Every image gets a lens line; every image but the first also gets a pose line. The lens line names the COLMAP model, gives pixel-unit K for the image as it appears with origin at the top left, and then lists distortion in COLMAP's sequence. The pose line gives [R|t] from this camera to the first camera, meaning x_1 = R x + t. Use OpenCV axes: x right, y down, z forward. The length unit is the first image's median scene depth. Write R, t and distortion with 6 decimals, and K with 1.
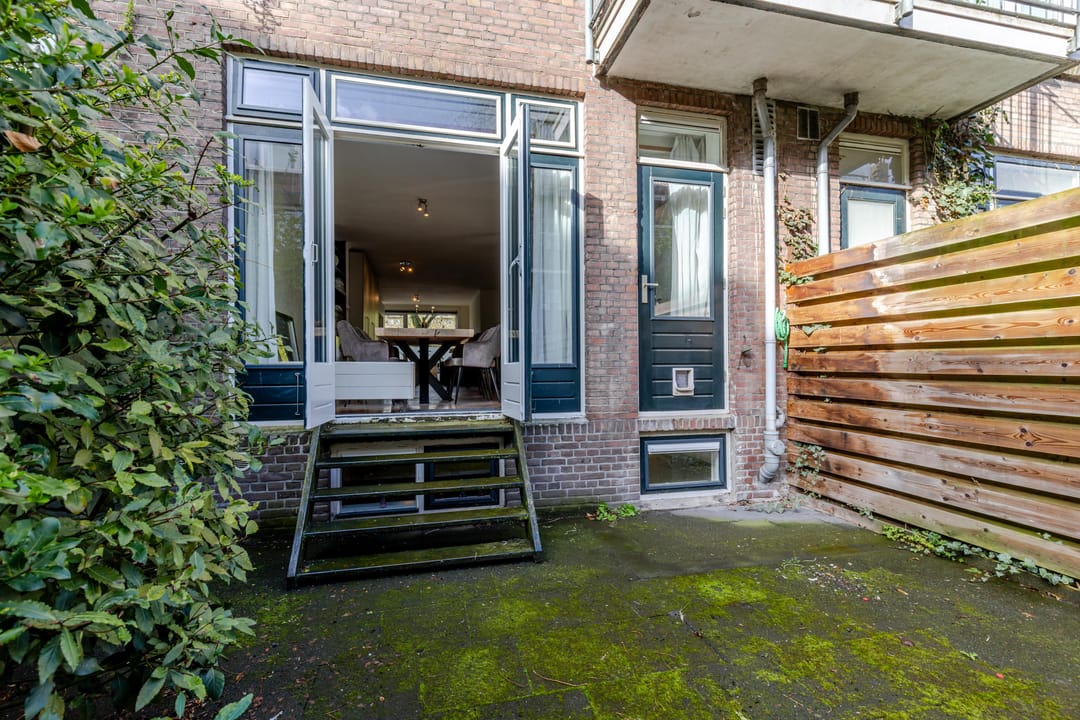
lens RADIAL K [[488.3, 0, 541.4], [0, 488.3, 364.7], [0, 0, 1]] dist [0.008757, -0.002041]
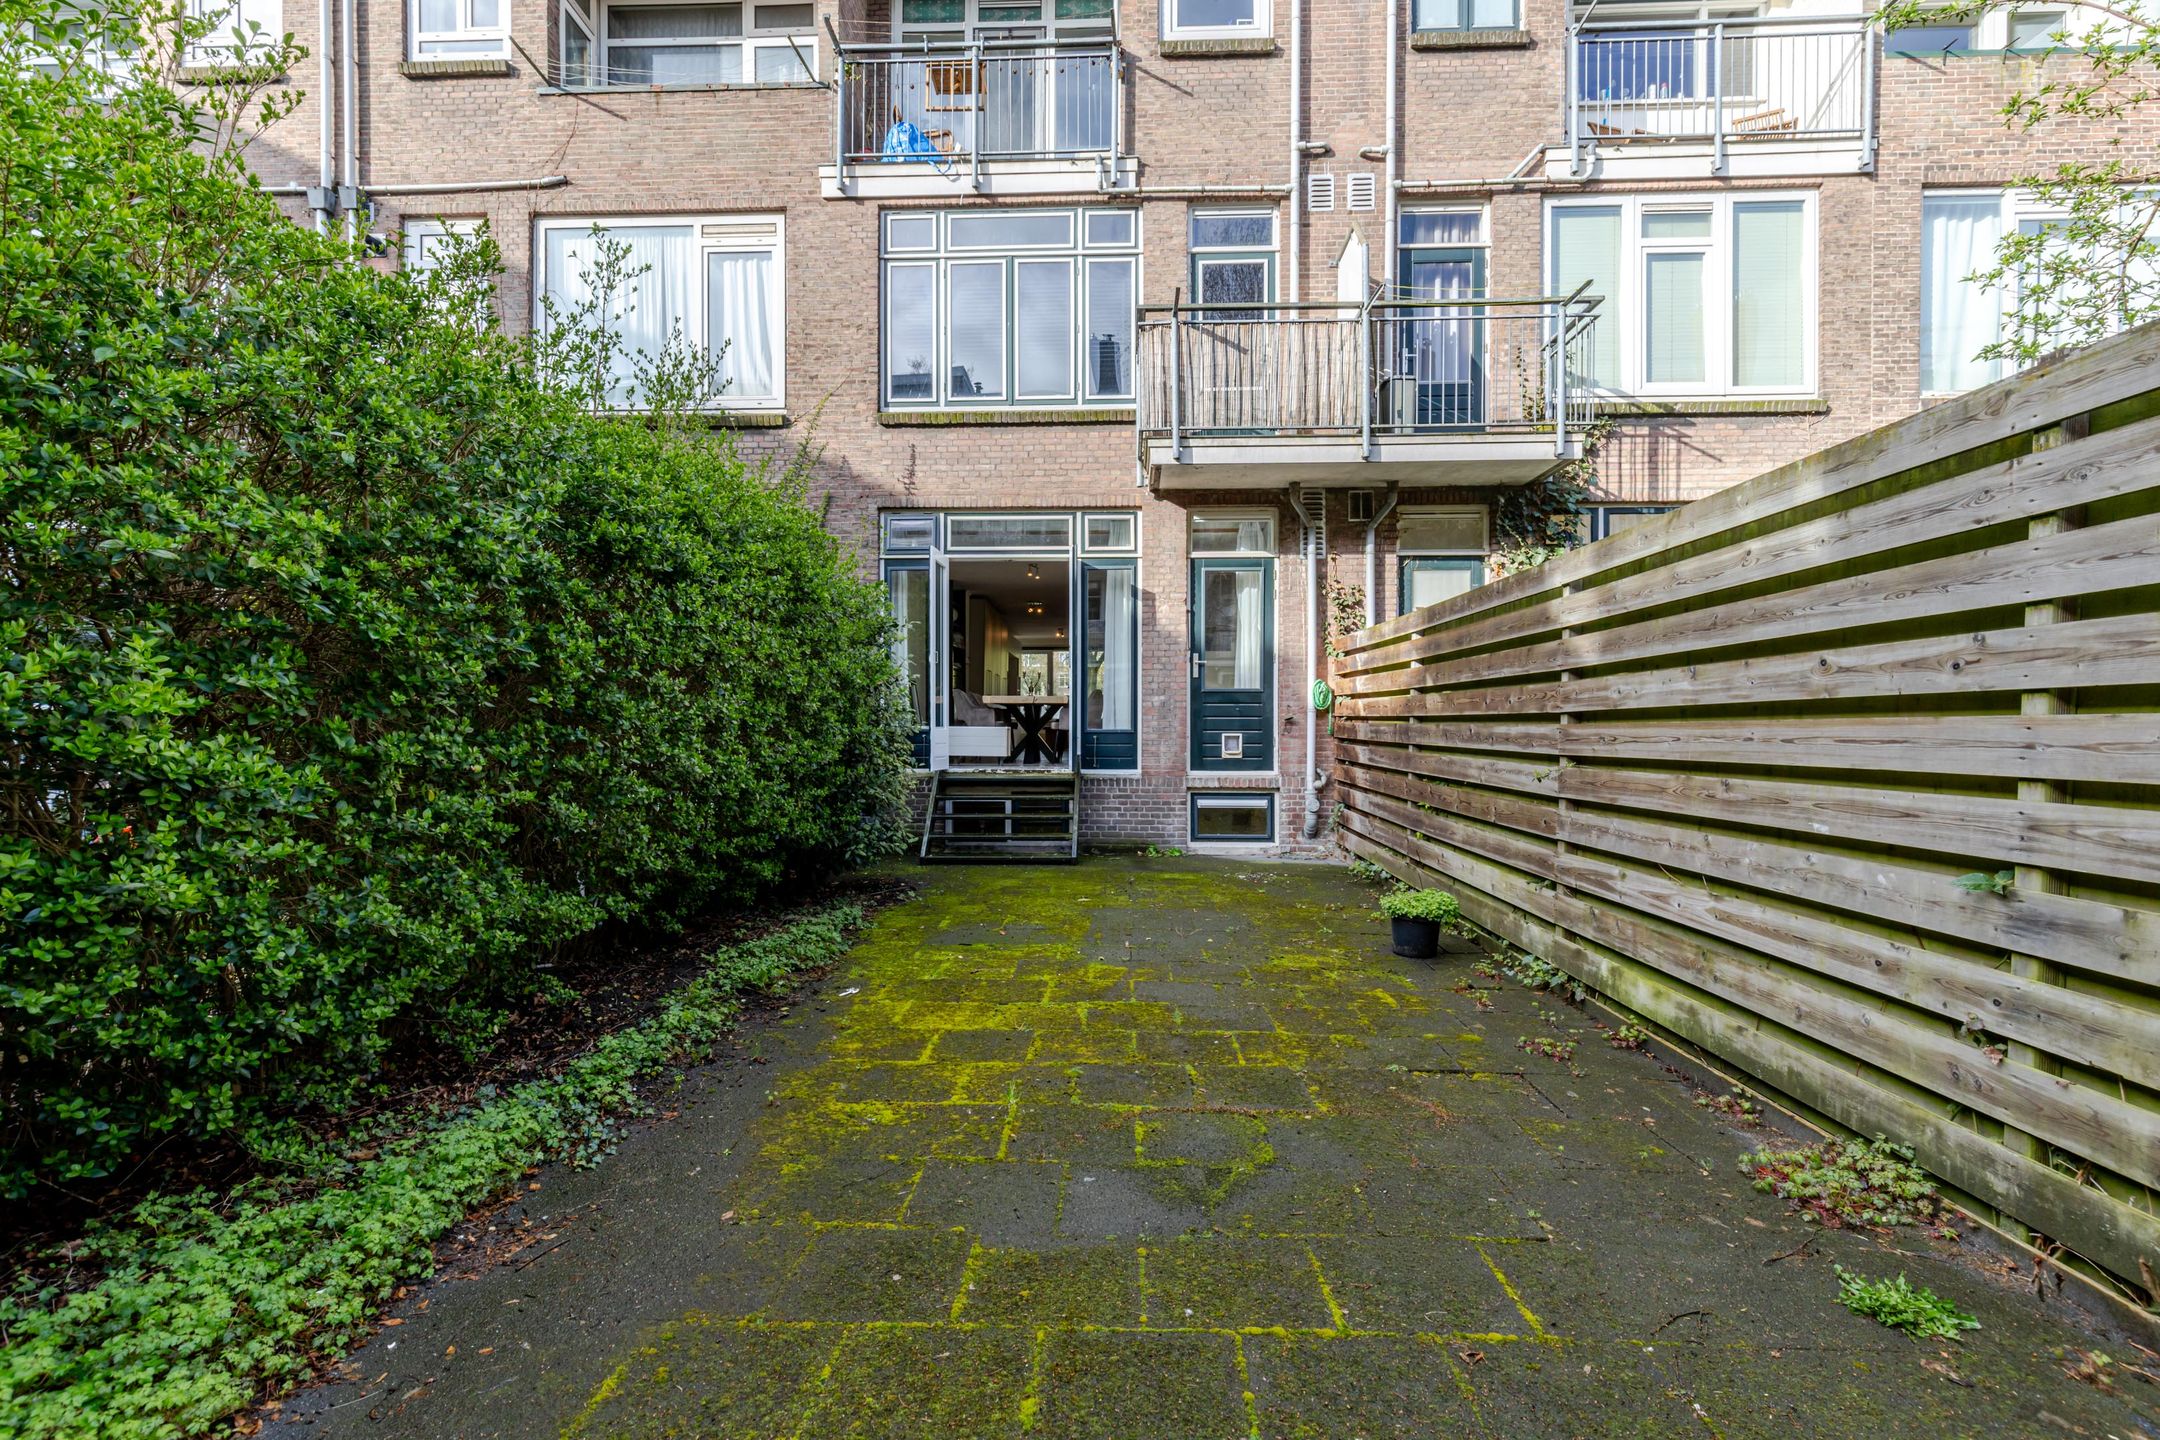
lens RADIAL K [[976.7, 0, 1082.9], [0, 976.7, 729.3], [0, 0, 1]] dist [0.008757, -0.002041]
pose [[0.960686, 0.006287, -0.277566, 0.598603], [-0.004061, 0.999955, 0.008592, -0.021838], [0.277608, -0.007127, 0.960668, -1.307774]]
